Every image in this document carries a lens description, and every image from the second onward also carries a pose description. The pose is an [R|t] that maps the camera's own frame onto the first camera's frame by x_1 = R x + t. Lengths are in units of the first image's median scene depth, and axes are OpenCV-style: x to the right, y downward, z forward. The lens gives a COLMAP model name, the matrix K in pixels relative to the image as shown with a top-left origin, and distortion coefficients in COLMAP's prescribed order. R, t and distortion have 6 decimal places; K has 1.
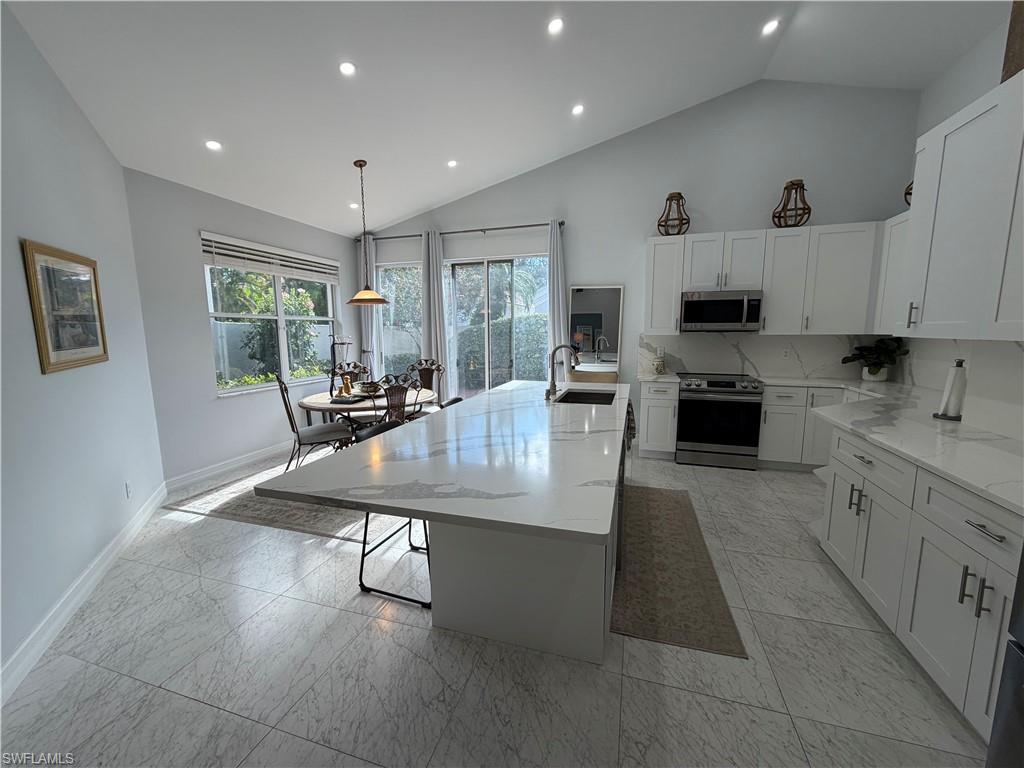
lens RADIAL K [[415.2, 0, 510.4], [0, 415.2, 388.2], [0, 0, 1]] dist [-0.001018, -0.000091]
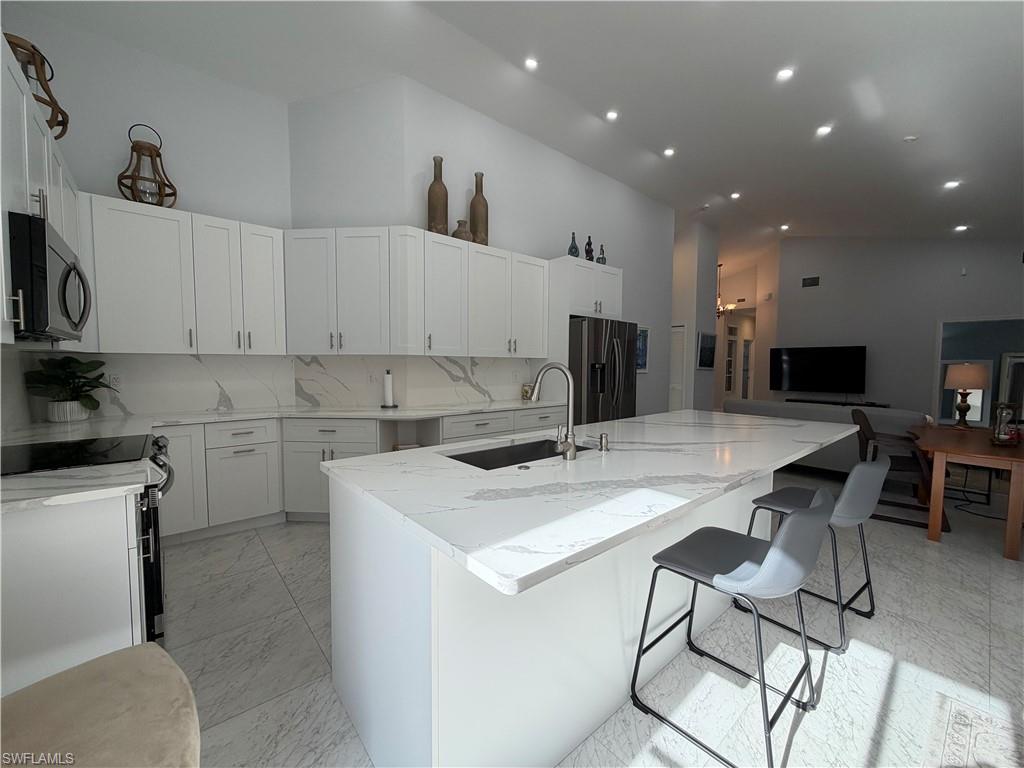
lens RADIAL K [[409.9, 0, 511.6], [0, 409.9, 381.5], [0, 0, 1]] dist [-0.000299, -0.000043]
pose [[-0.851023, -0.024144, 0.524573, -0.084808], [0.066755, 0.985864, 0.153673, -0.132235], [-0.520868, 0.165797, -0.837382, 1.145895]]
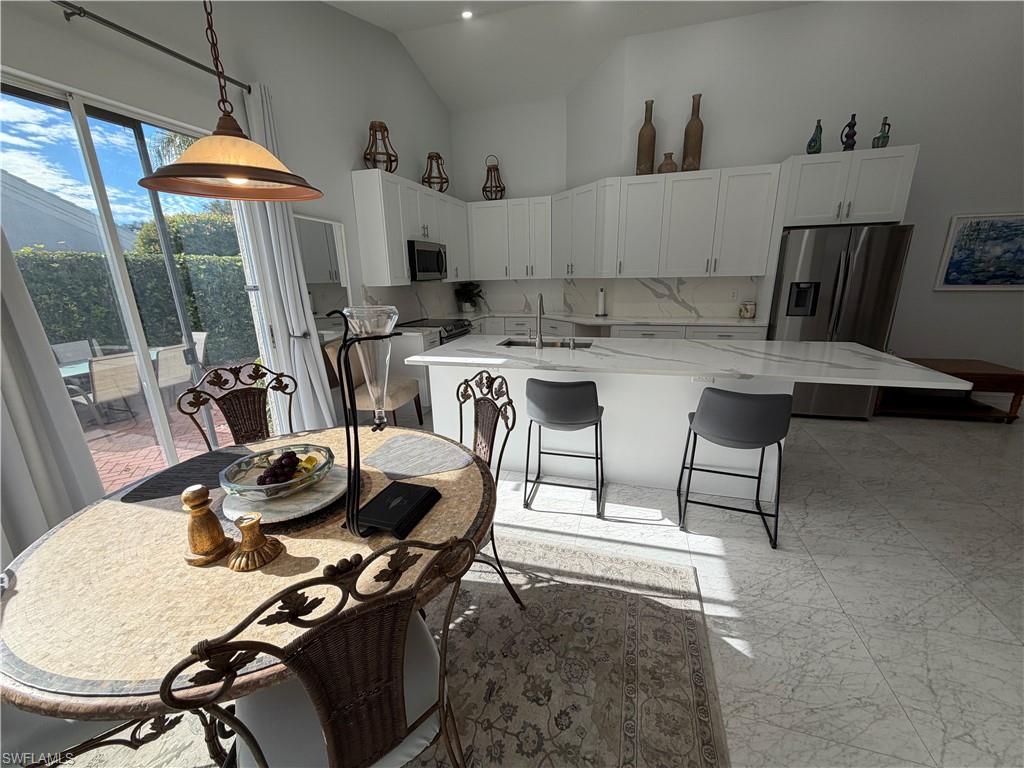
lens RADIAL K [[409.9, 0, 511.6], [0, 409.9, 381.5], [0, 0, 1]] dist [-0.000299, -0.000043]
pose [[-0.020506, -0.252220, 0.967453, -0.641800], [0.155357, 0.955098, 0.252292, -0.125348], [-0.987646, 0.155474, 0.019599, 0.834600]]
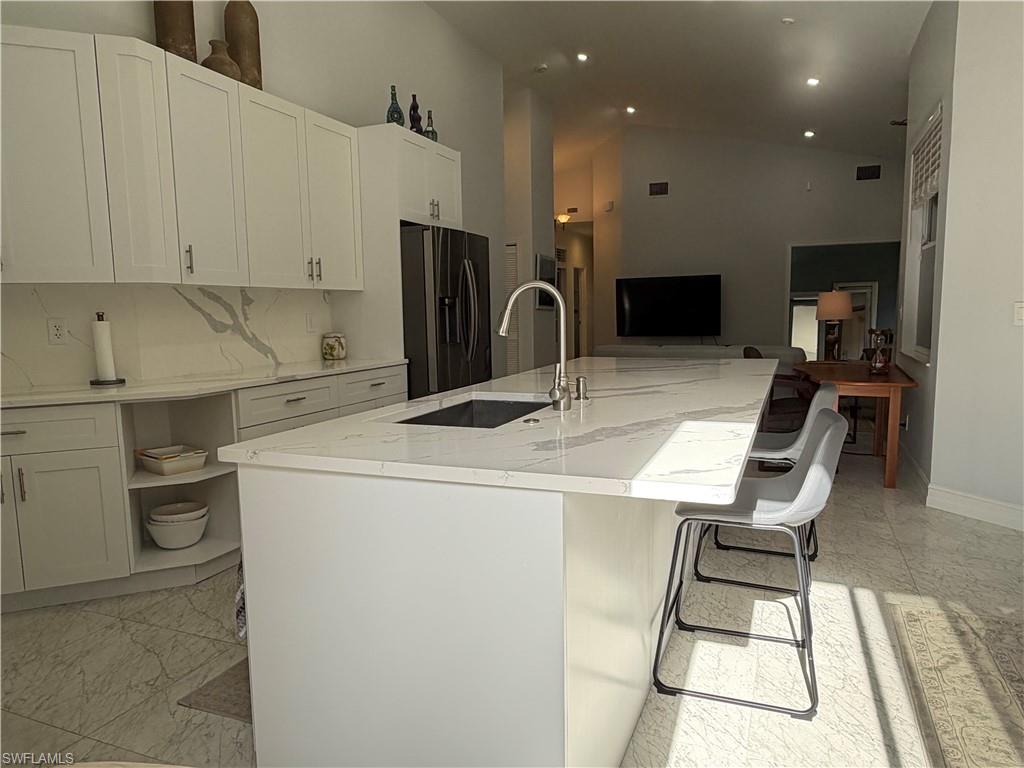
lens RADIAL K [[693.1, 0, 512.0], [0, 693.1, 384.0], [0, 0, 1]] dist [-0.002162, -0.000483]
pose [[-0.996571, 0.014191, 0.081515, 0.073004], [0.033179, 0.971042, 0.236592, -0.130787], [-0.075797, 0.238485, -0.968184, 1.283619]]
